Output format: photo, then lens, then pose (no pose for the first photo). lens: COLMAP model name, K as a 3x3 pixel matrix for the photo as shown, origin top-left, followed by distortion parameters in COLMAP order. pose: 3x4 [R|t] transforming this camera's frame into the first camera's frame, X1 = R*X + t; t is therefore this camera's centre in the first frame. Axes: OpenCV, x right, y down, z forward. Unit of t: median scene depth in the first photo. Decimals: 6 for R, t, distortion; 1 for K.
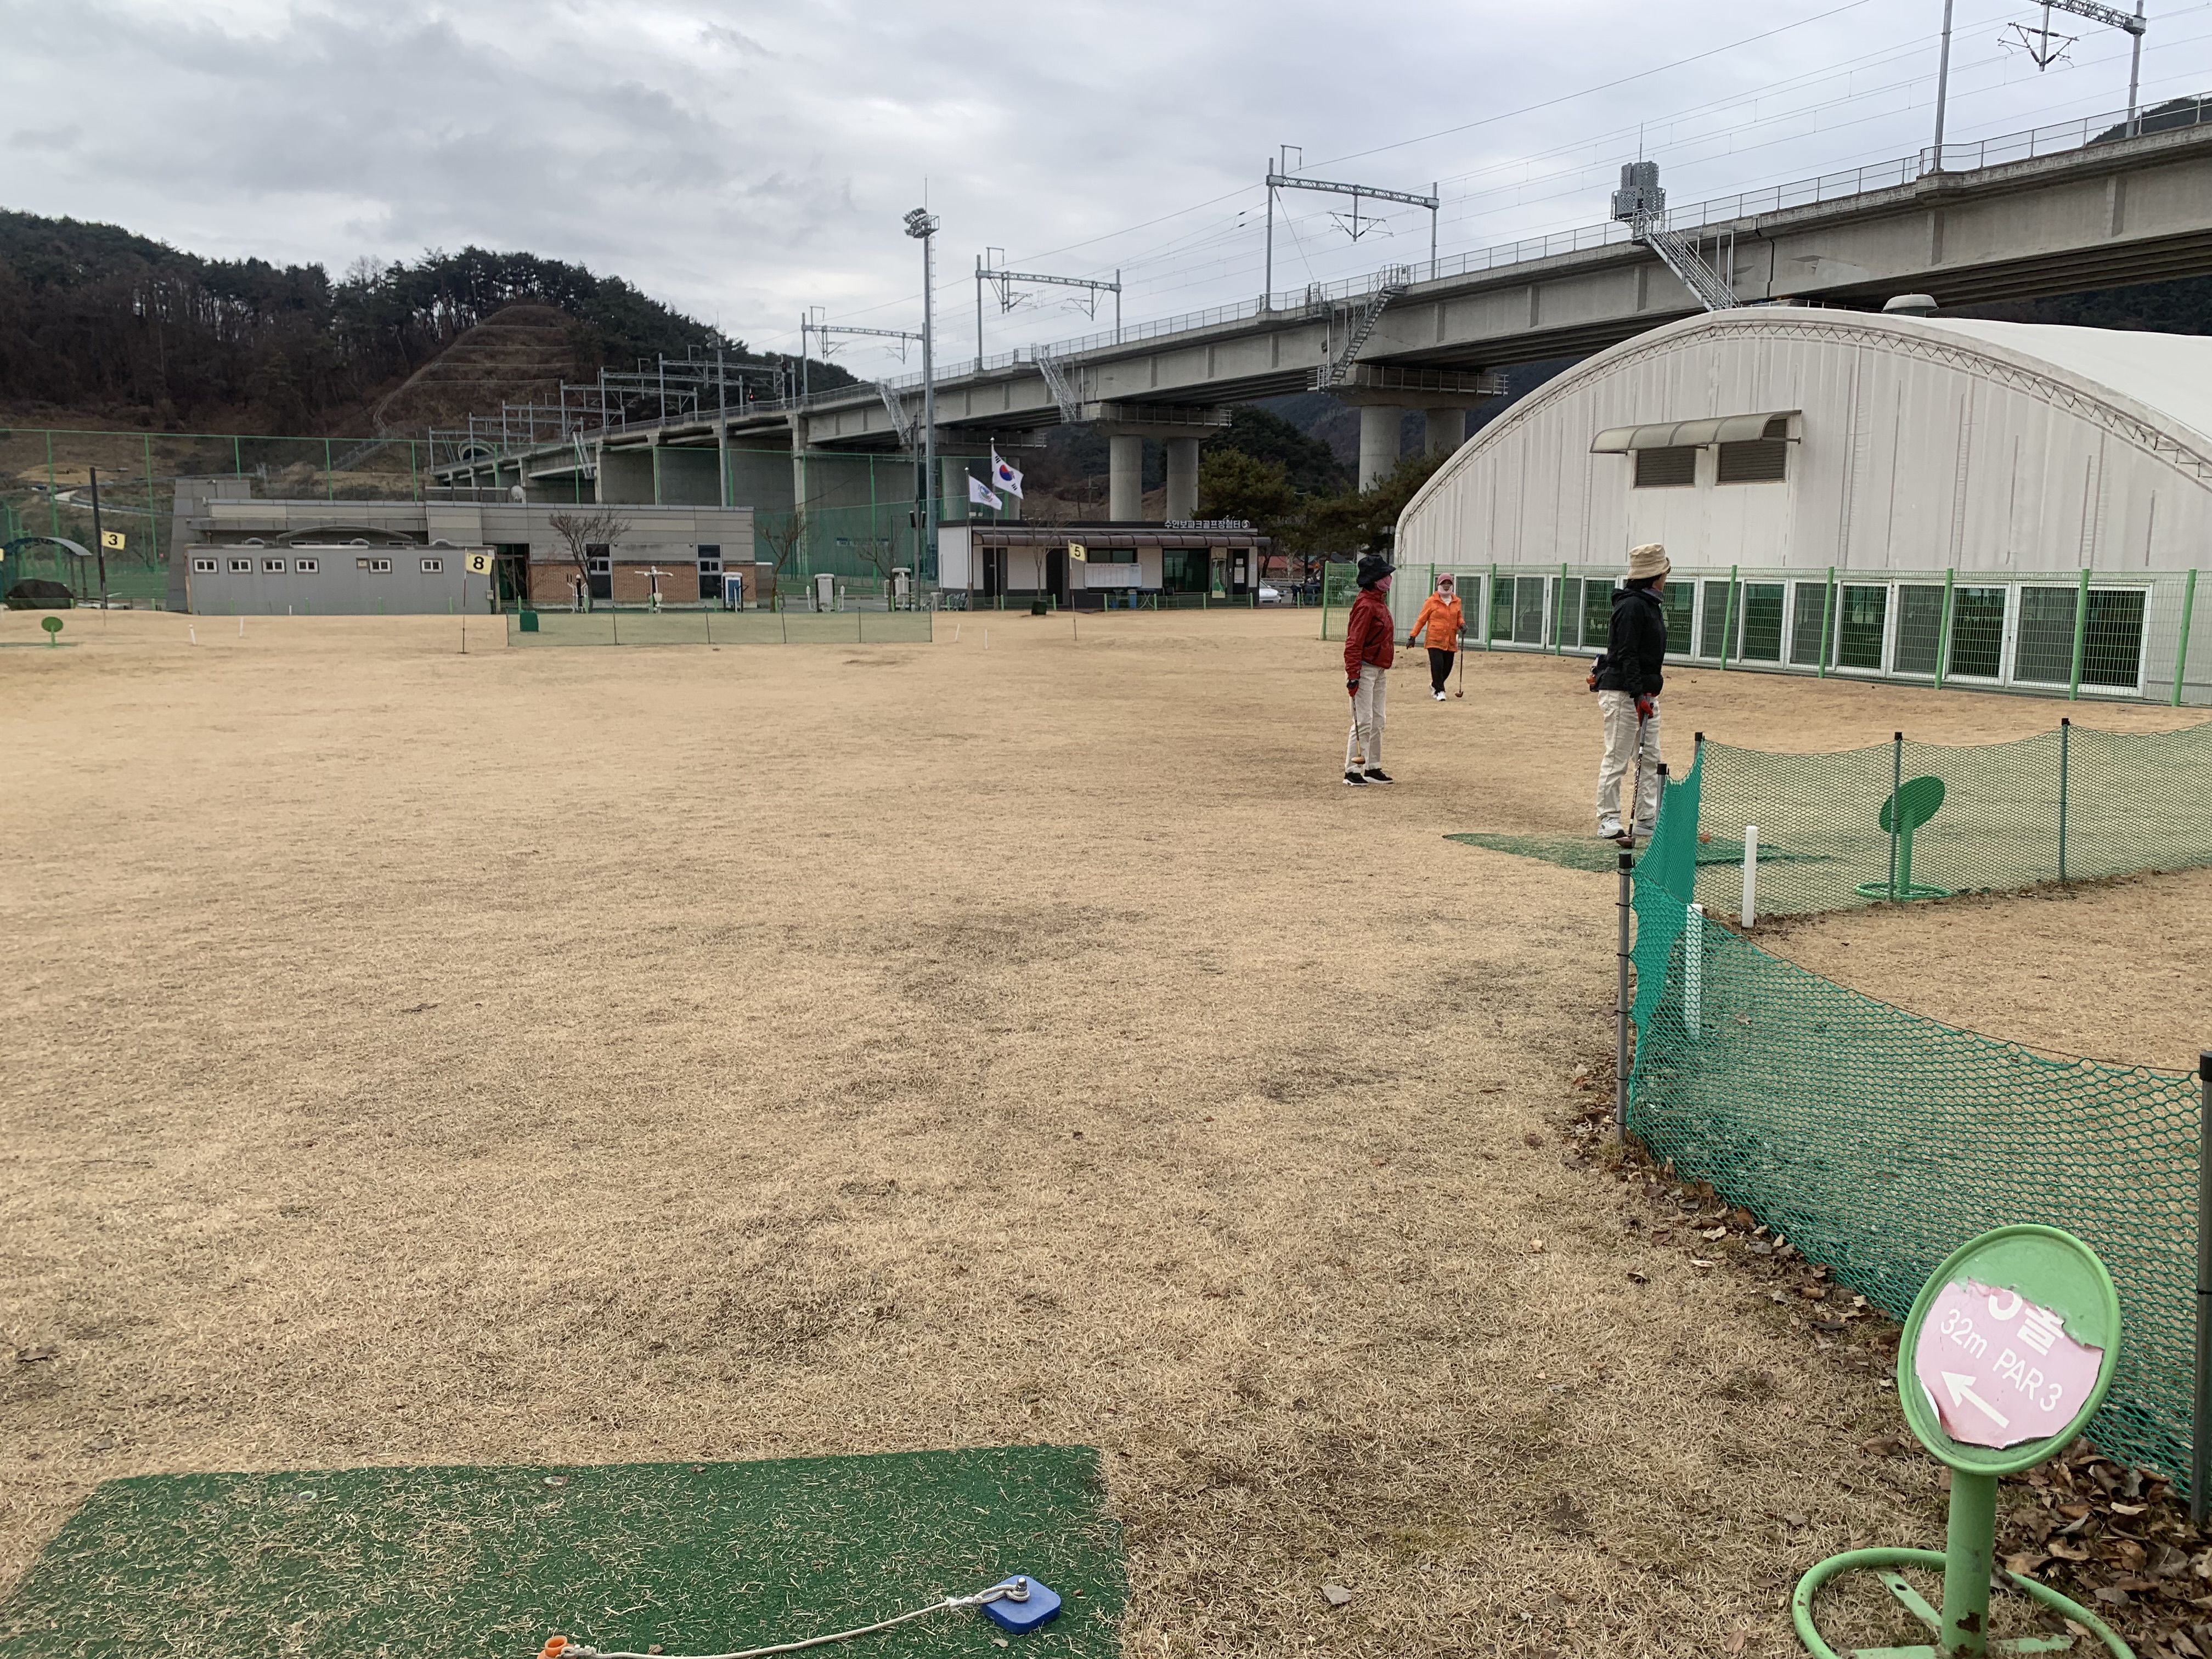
lens RADIAL K [[1772.1, 0, 1124.9], [0, 1772.1, 831.8], [0, 0, 1]] dist [0.032570, -0.010356]
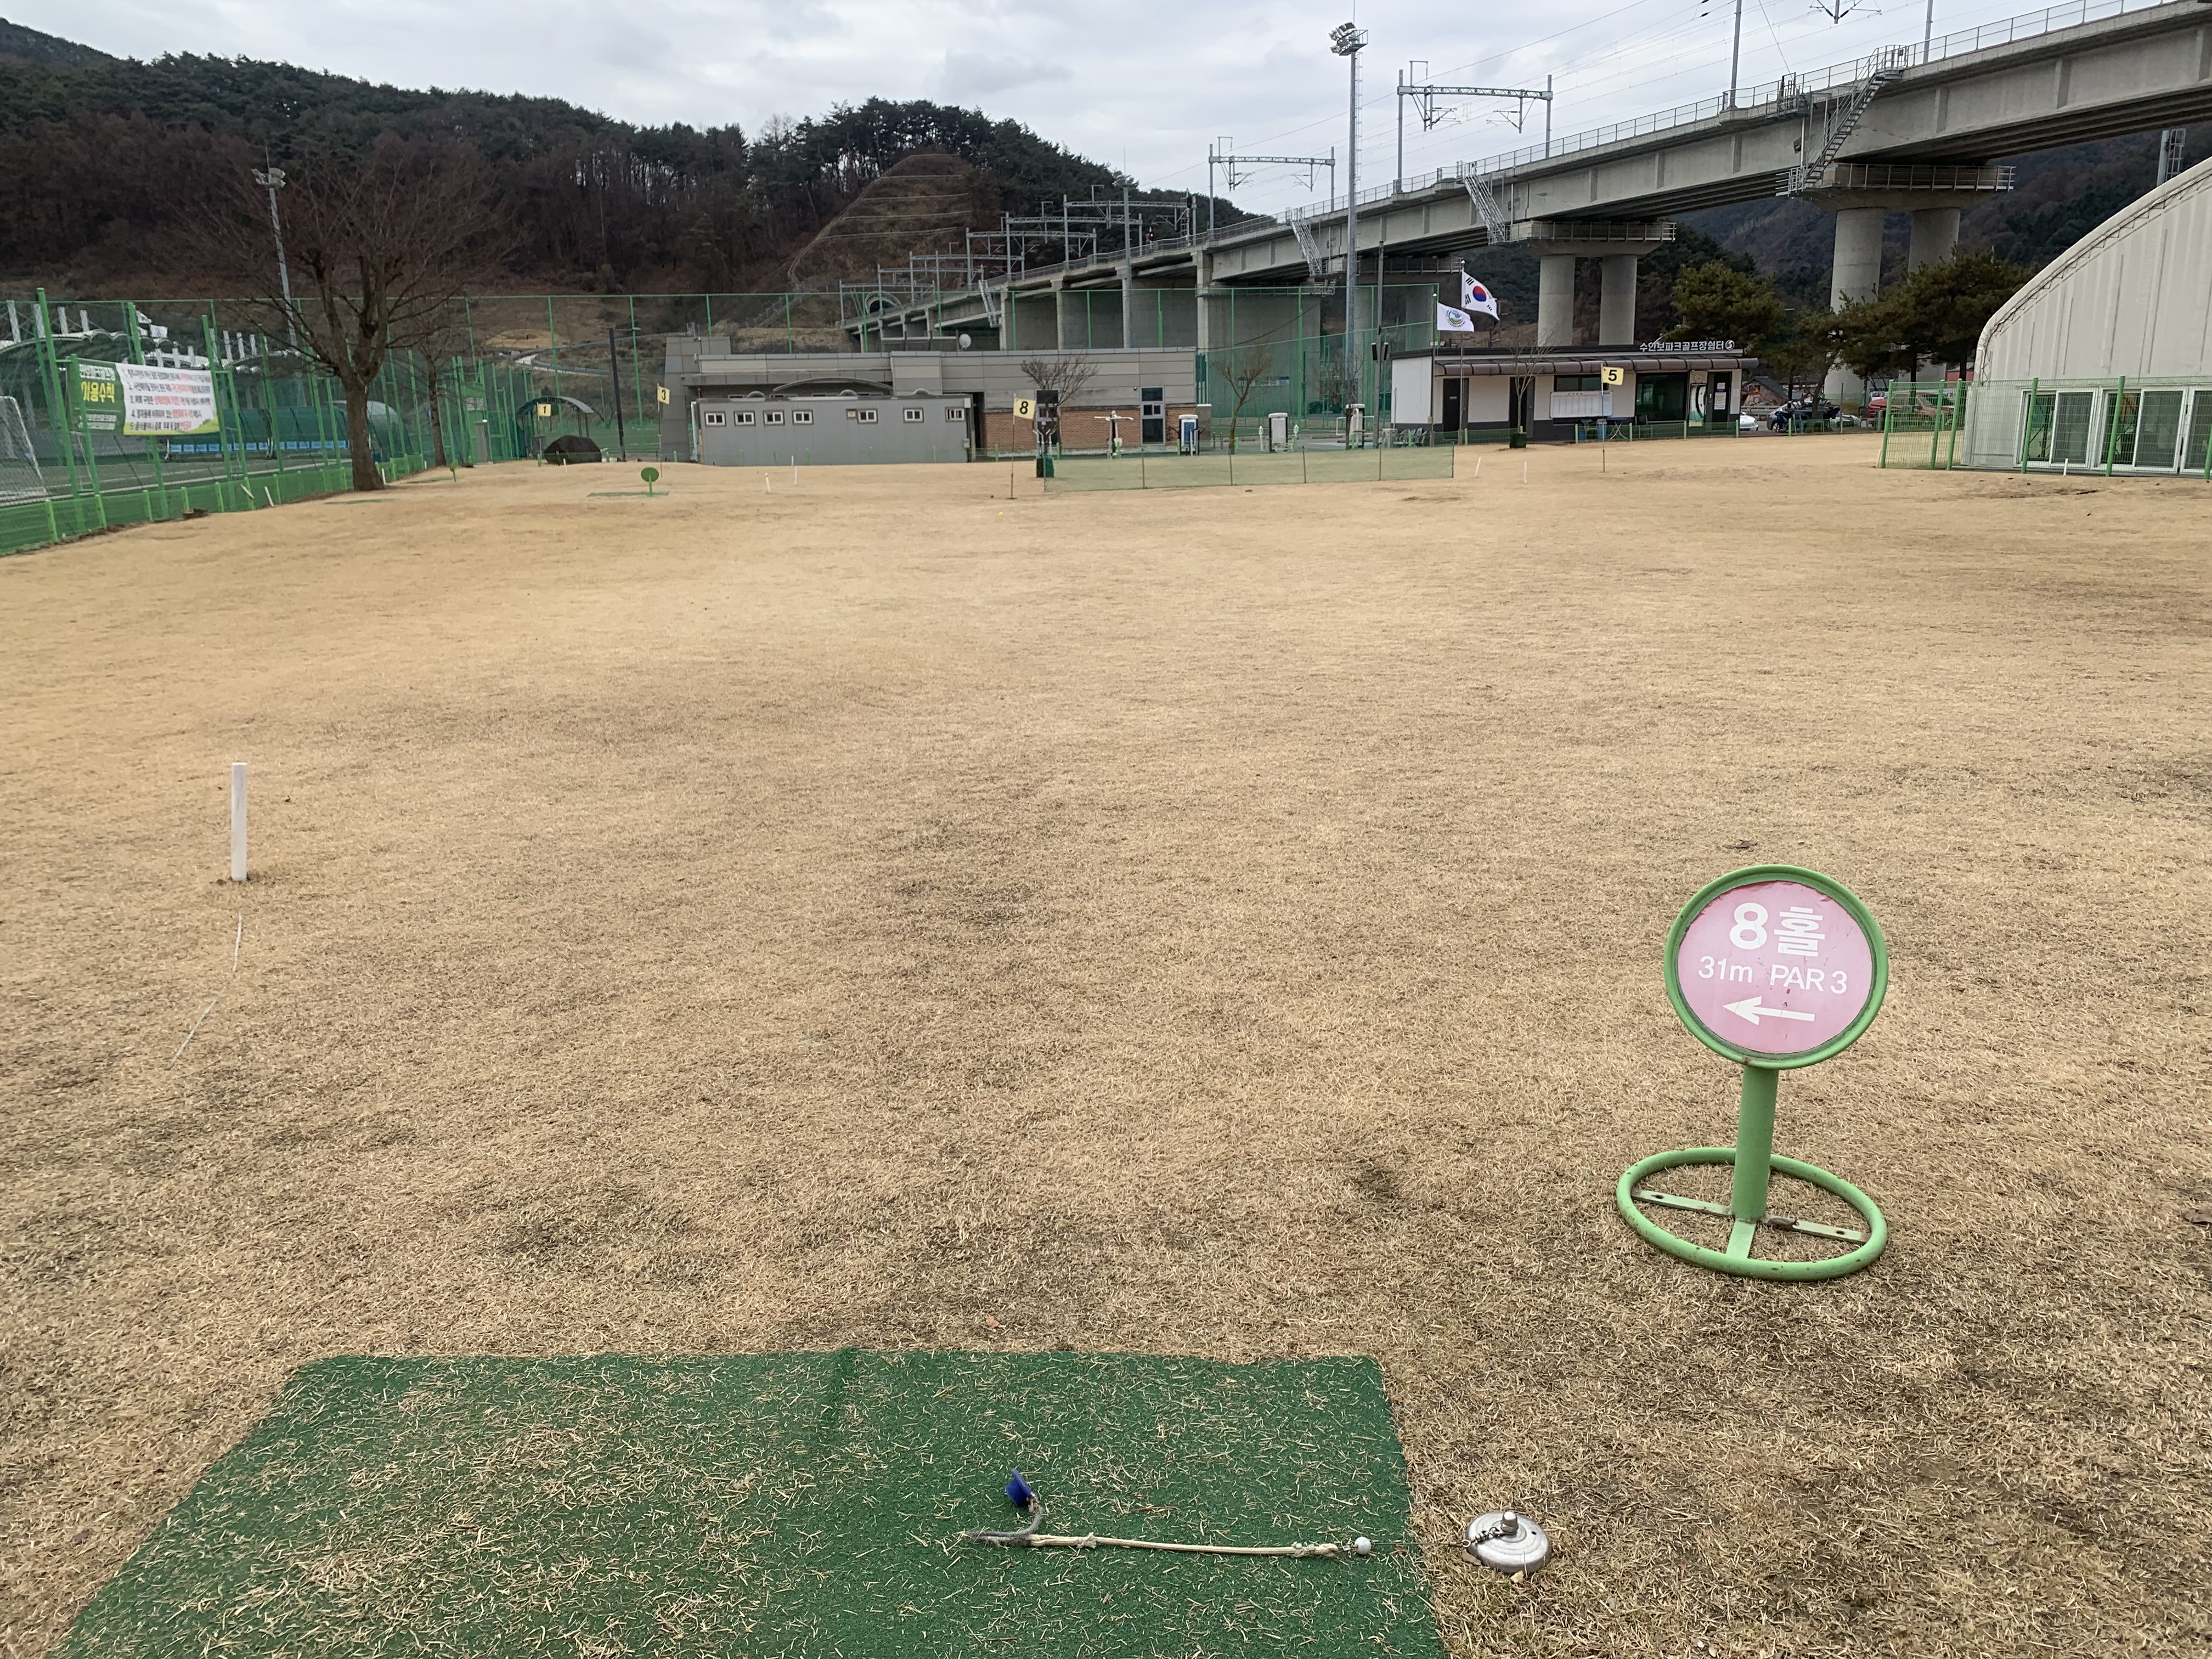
lens RADIAL K [[1772.1, 0, 1124.9], [0, 1772.1, 831.8], [0, 0, 1]] dist [0.032570, -0.010356]
pose [[0.978205, 0.023904, -0.206262, -0.014614], [-0.005819, 0.996117, 0.087847, 0.000269], [0.207561, -0.084733, 0.974546, 0.000130]]
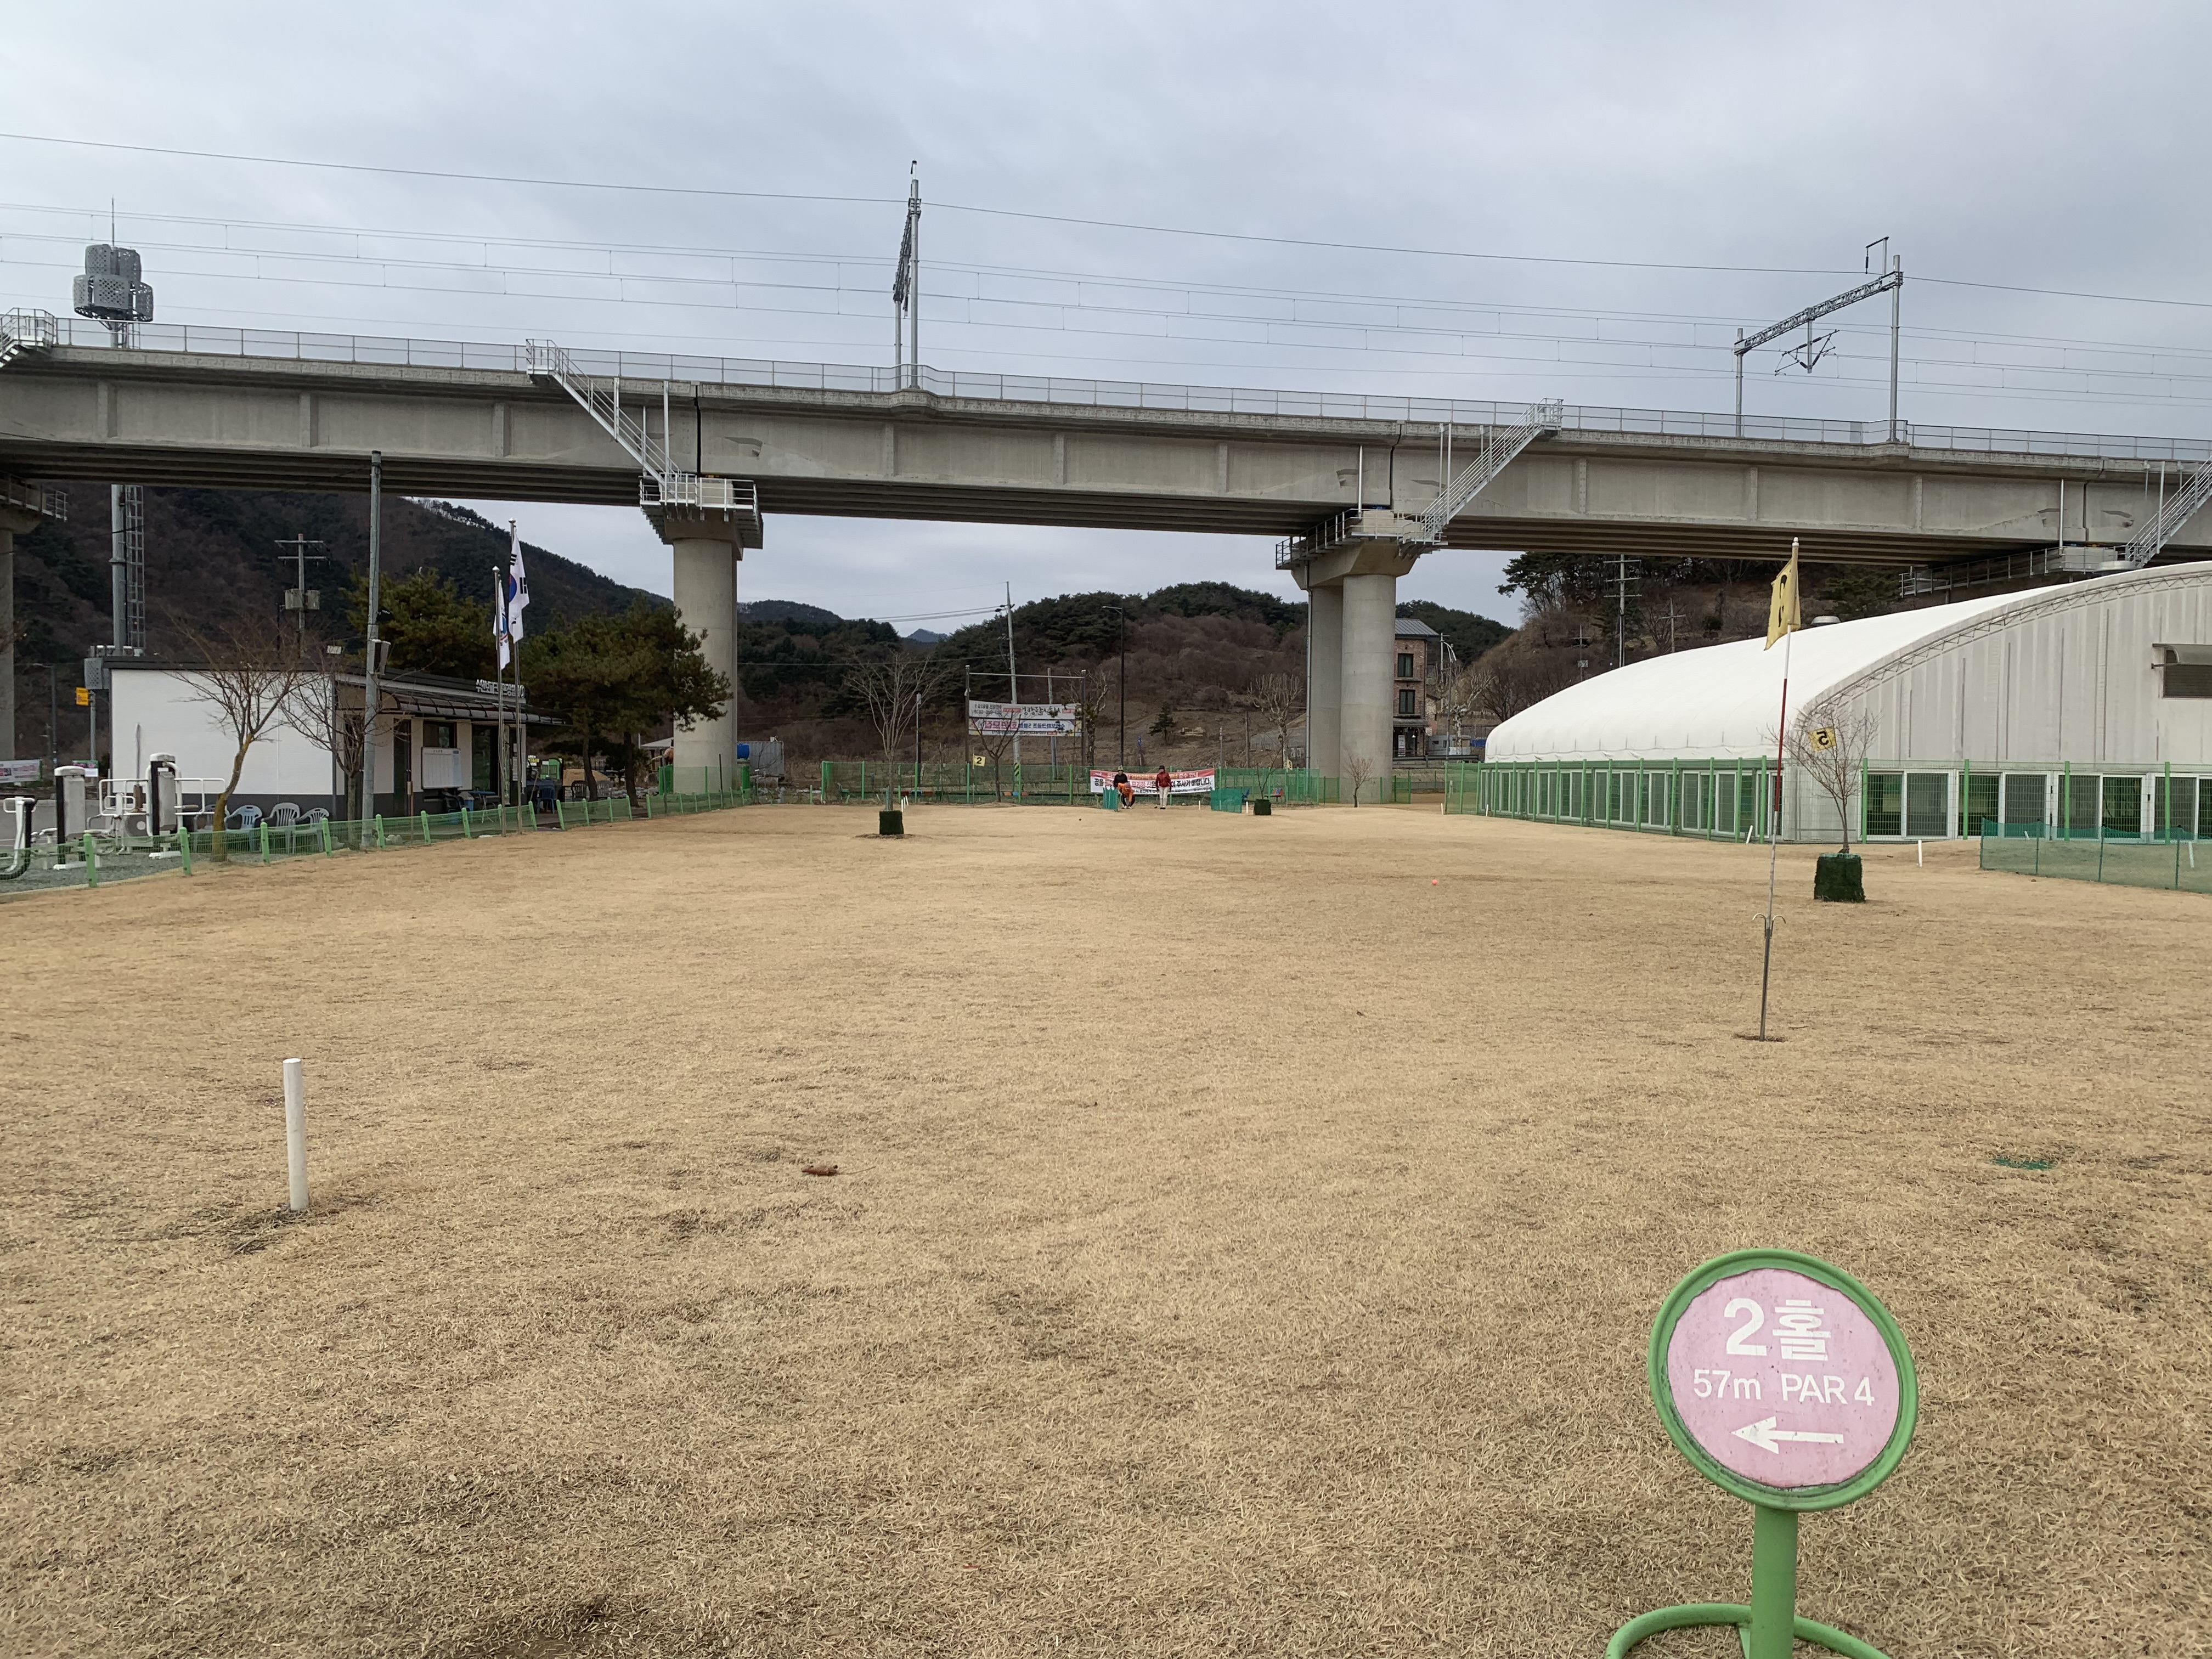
lens RADIAL K [[1627.2, 0, 1105.0], [0, 1627.2, 776.9], [0, 0, 1]] dist [-0.005353, -0.001865]
pose [[0.273718, -0.017829, 0.961645, -0.154612], [0.144382, 0.989260, -0.022755, -0.036641], [-0.950911, 0.145073, 0.273352, 0.232532]]
